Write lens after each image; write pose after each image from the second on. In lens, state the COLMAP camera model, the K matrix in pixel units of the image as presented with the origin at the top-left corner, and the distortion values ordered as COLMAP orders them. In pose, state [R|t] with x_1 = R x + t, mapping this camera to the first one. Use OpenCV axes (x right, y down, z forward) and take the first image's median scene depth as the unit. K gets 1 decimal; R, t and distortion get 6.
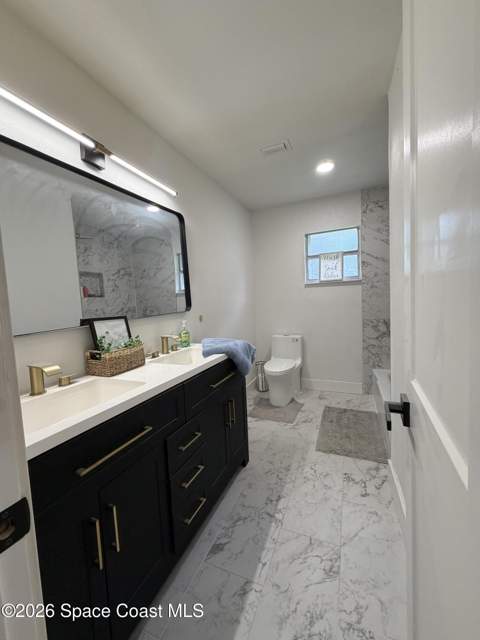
lens RADIAL K [[255.8, 0, 240.6], [0, 255.8, 318.5], [0, 0, 1]] dist [-0.001552, -0.000058]
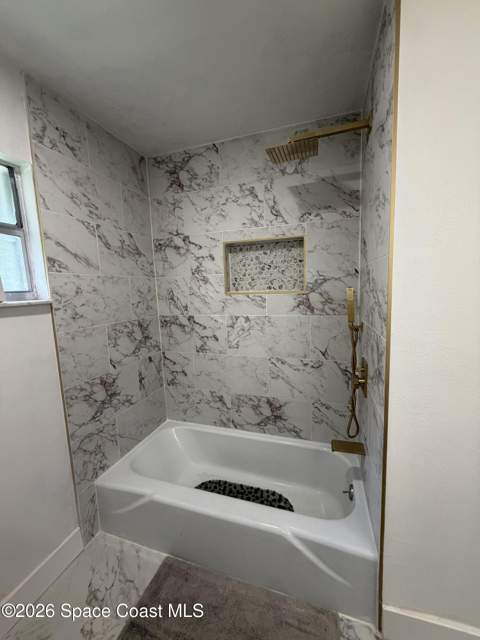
lens RADIAL K [[255.8, 0, 240.9], [0, 255.8, 318.2], [0, 0, 1]] dist [-0.001552, -0.000058]
pose [[-0.082297, -0.072626, 0.993958, 0.028462], [0.117309, 0.989702, 0.082028, -0.123667], [-0.989680, 0.123351, -0.072930, 0.733178]]
